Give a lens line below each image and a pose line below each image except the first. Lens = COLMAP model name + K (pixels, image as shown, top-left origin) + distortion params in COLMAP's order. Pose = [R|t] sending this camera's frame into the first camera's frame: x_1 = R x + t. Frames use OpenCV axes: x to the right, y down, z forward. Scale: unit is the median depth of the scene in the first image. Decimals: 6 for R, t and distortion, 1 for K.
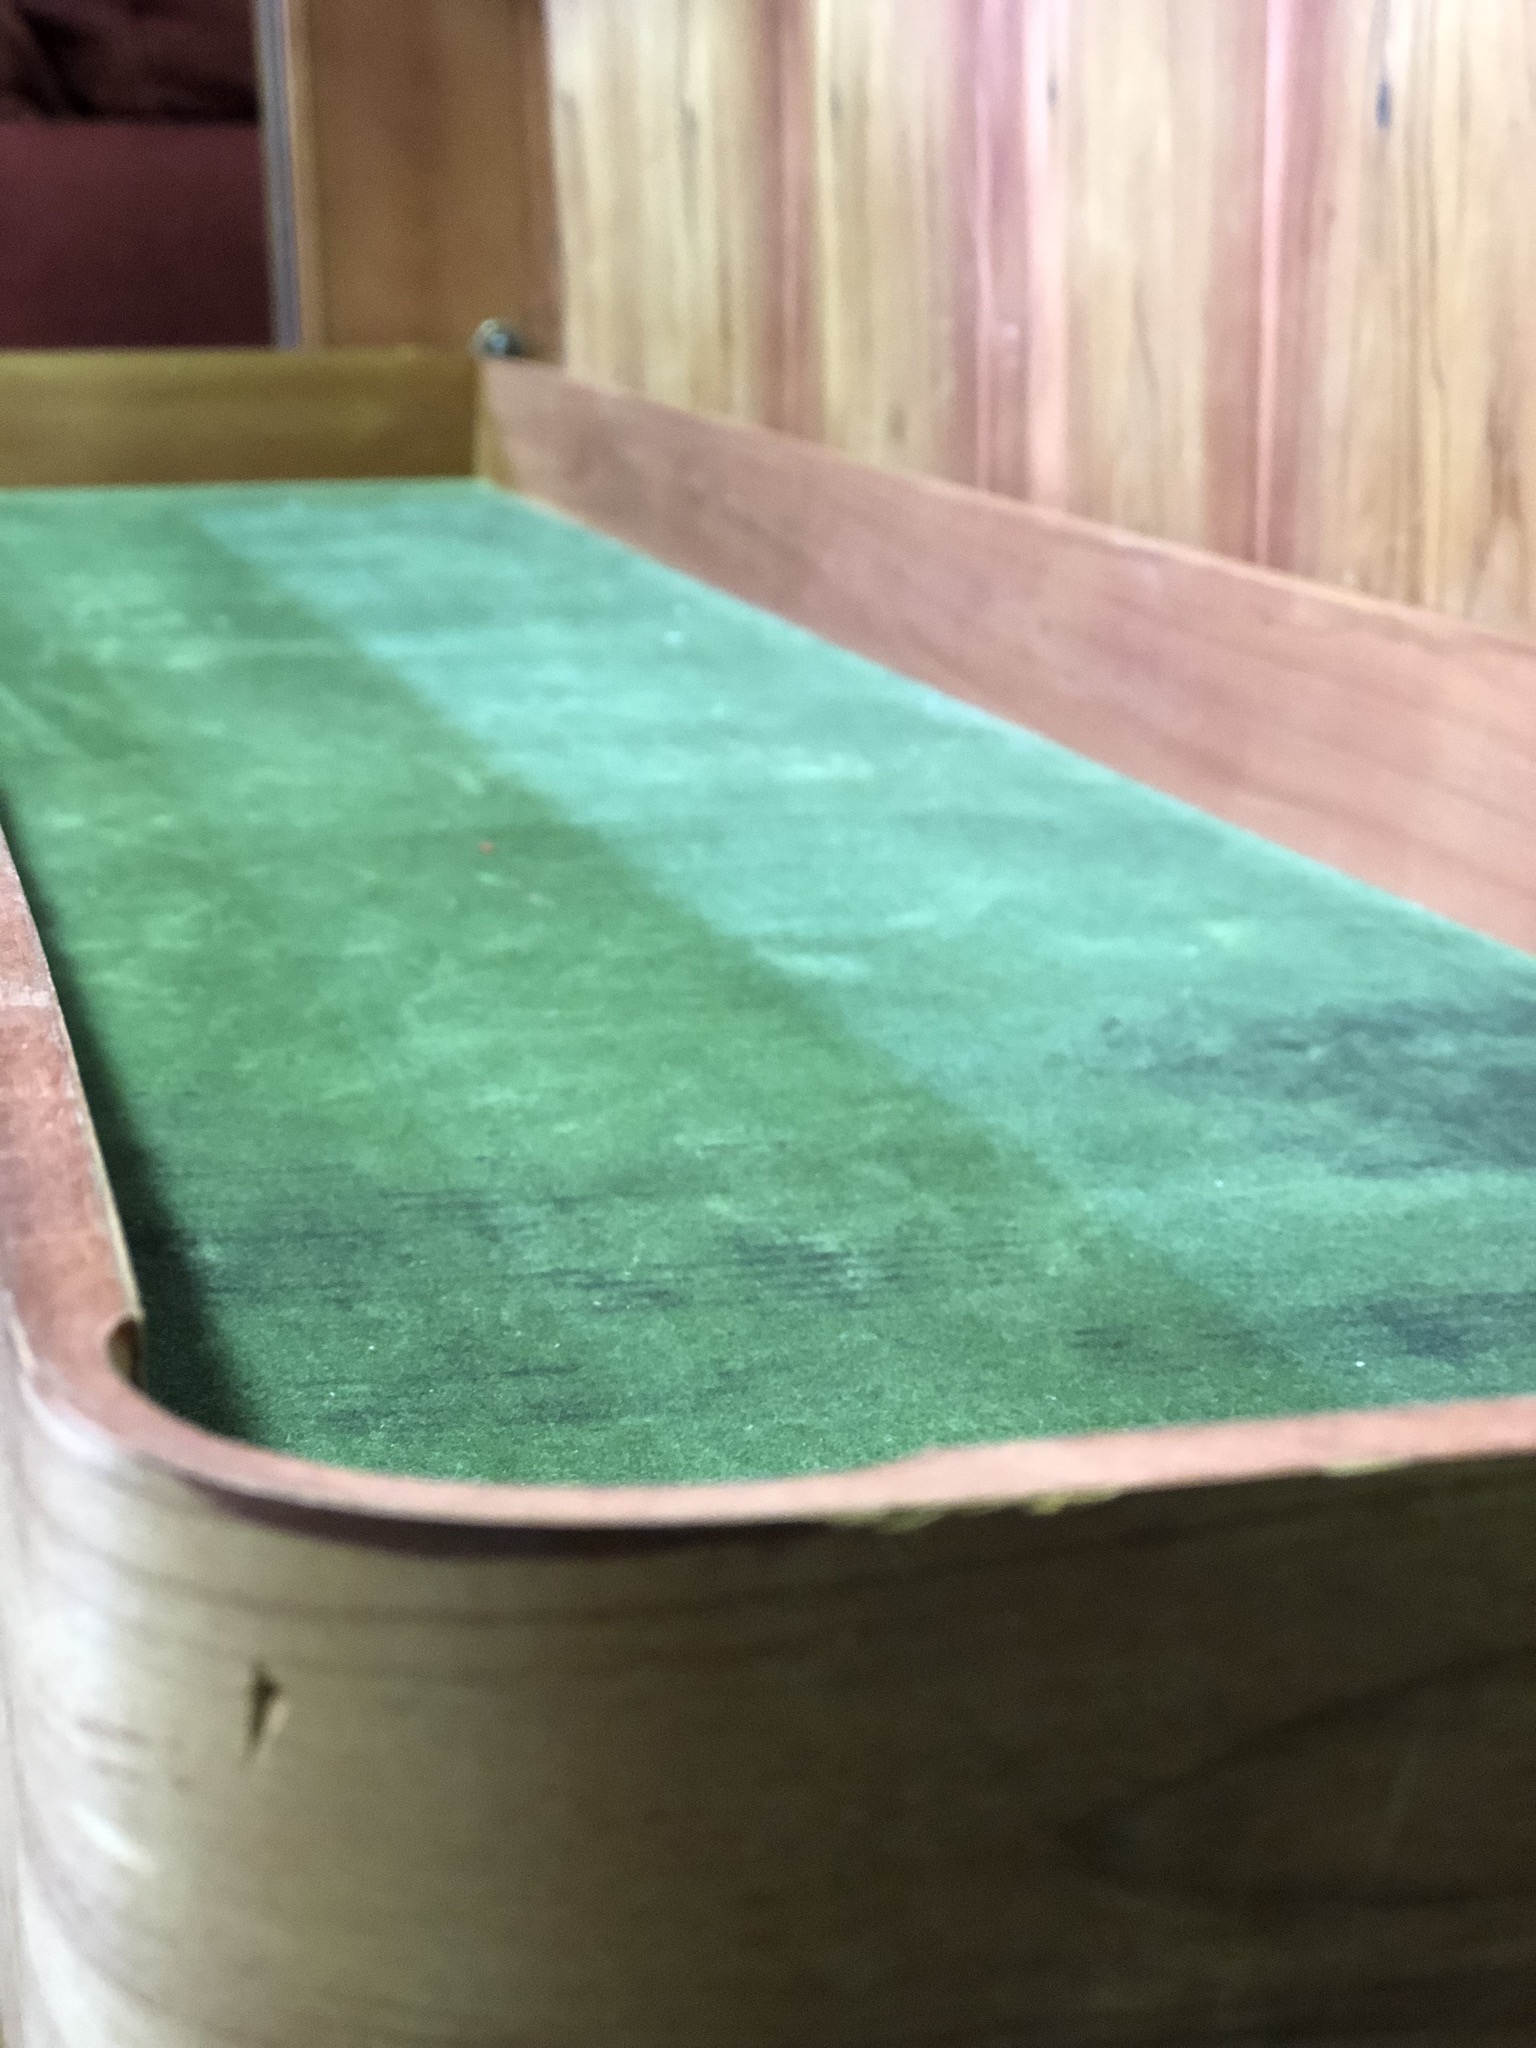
lens RADIAL K [[3431.3, 0, 768.0], [0, 3431.3, 1024.0], [0, 0, 1]] dist [-0.036013, -0.037802]
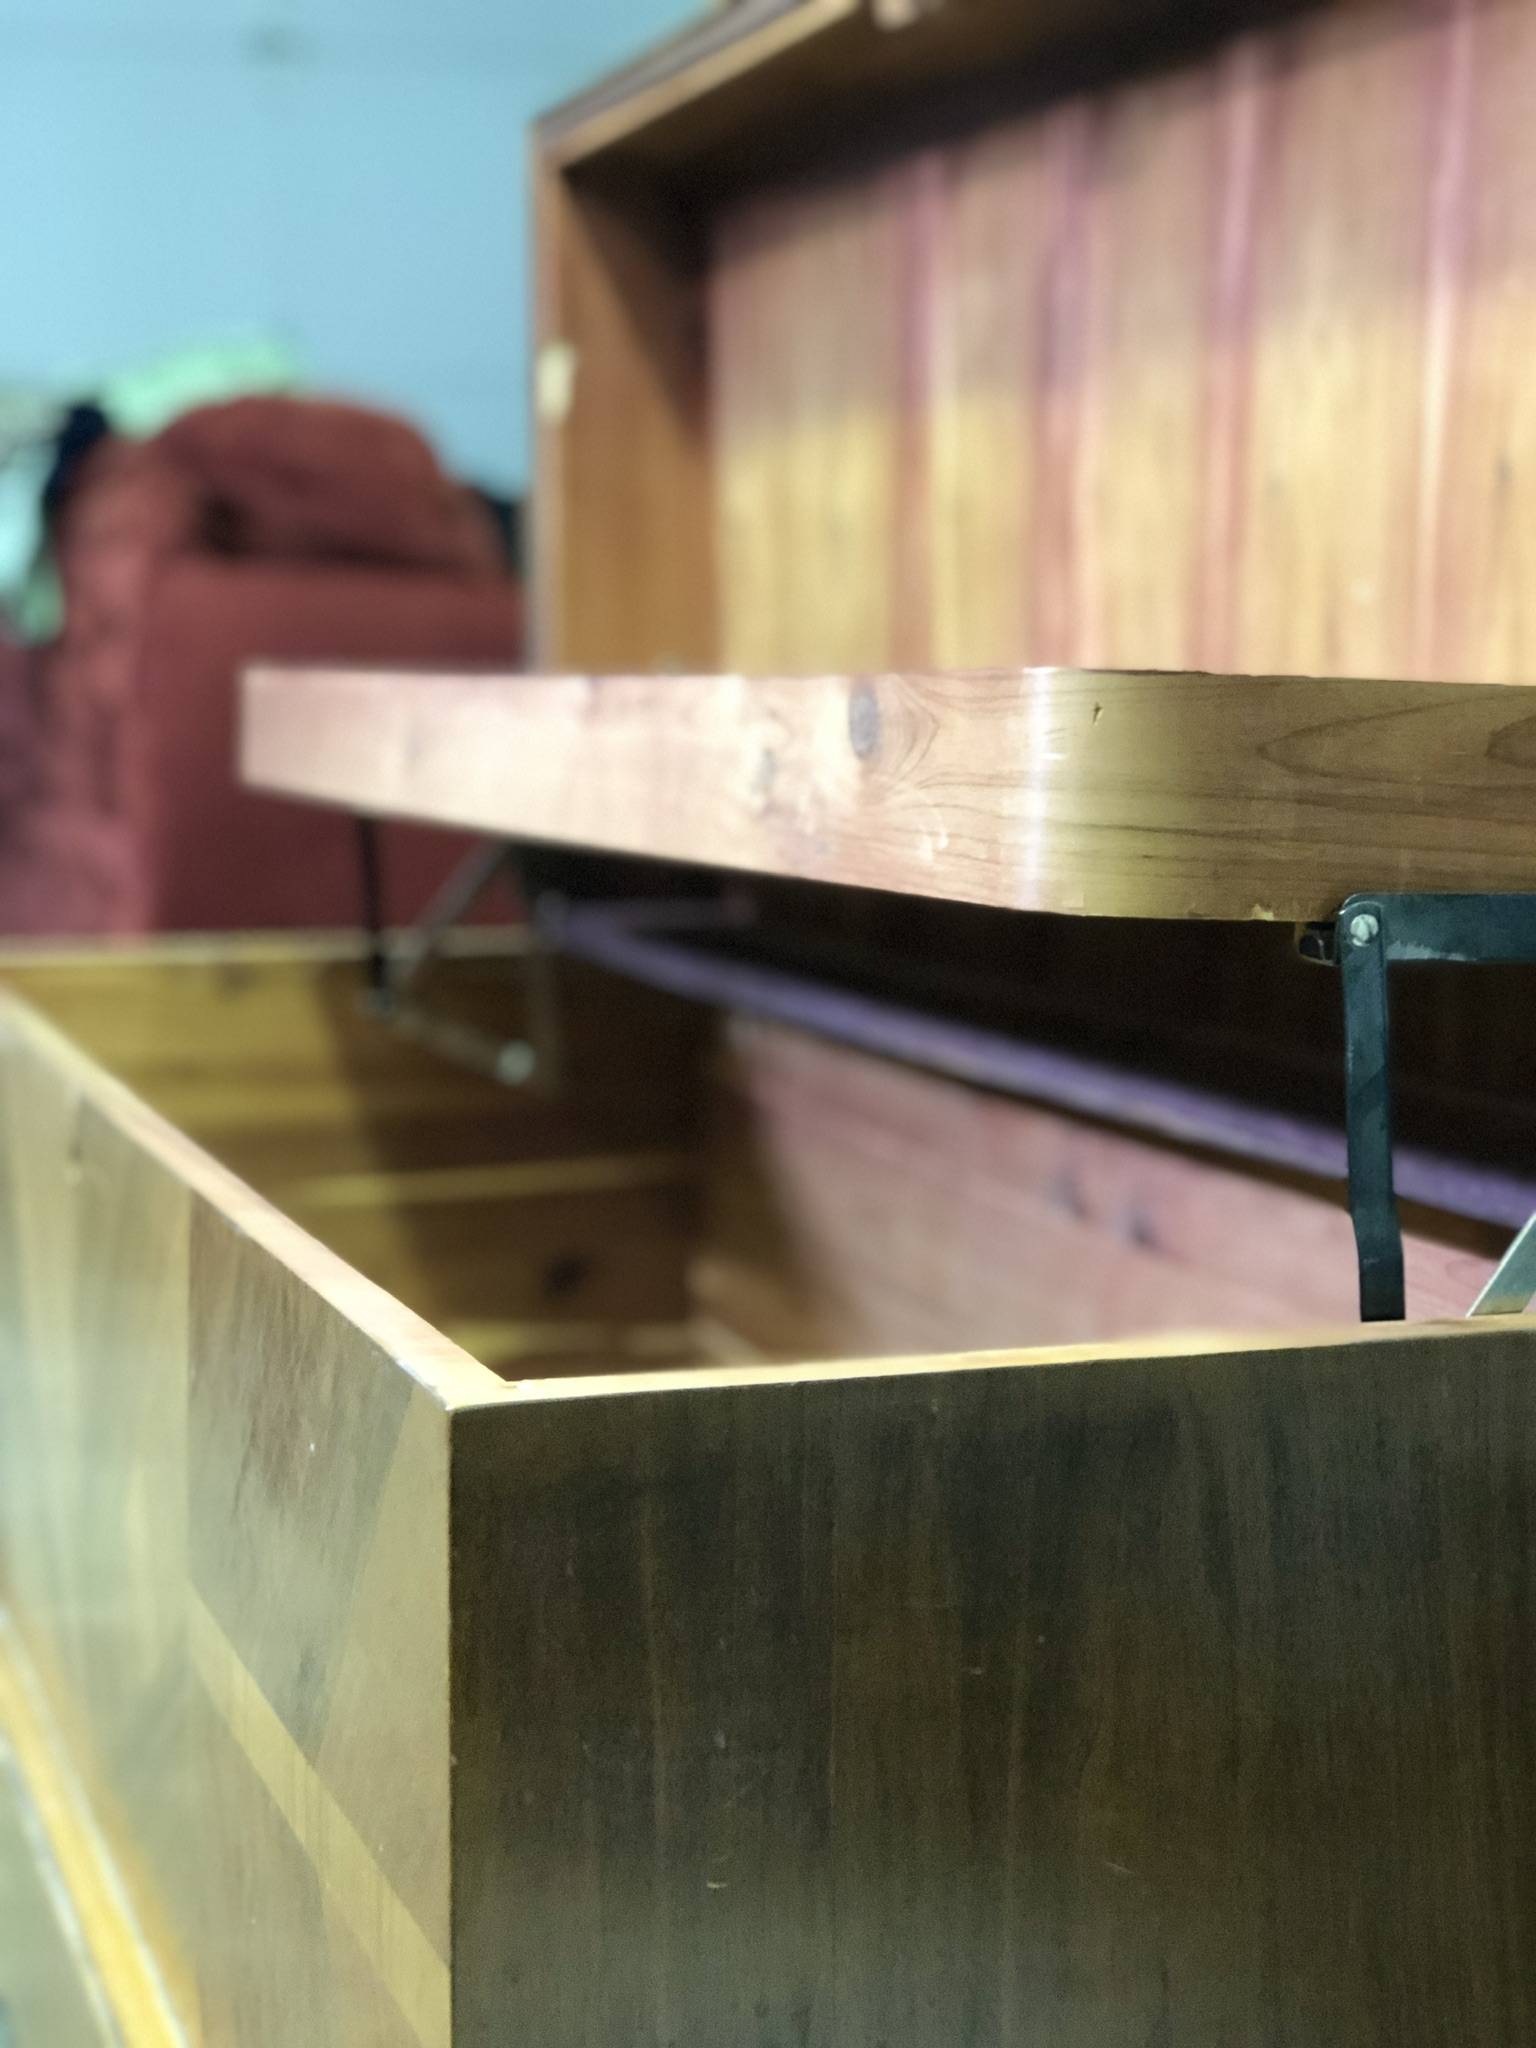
lens RADIAL K [[3431.3, 0, 768.0], [0, 3431.3, 1024.0], [0, 0, 1]] dist [-0.036013, -0.037802]
pose [[0.998368, 0.014069, 0.055352, -0.844925], [-0.005751, 0.989021, -0.147661, 1.309284], [-0.056822, 0.147101, 0.987488, -3.596956]]
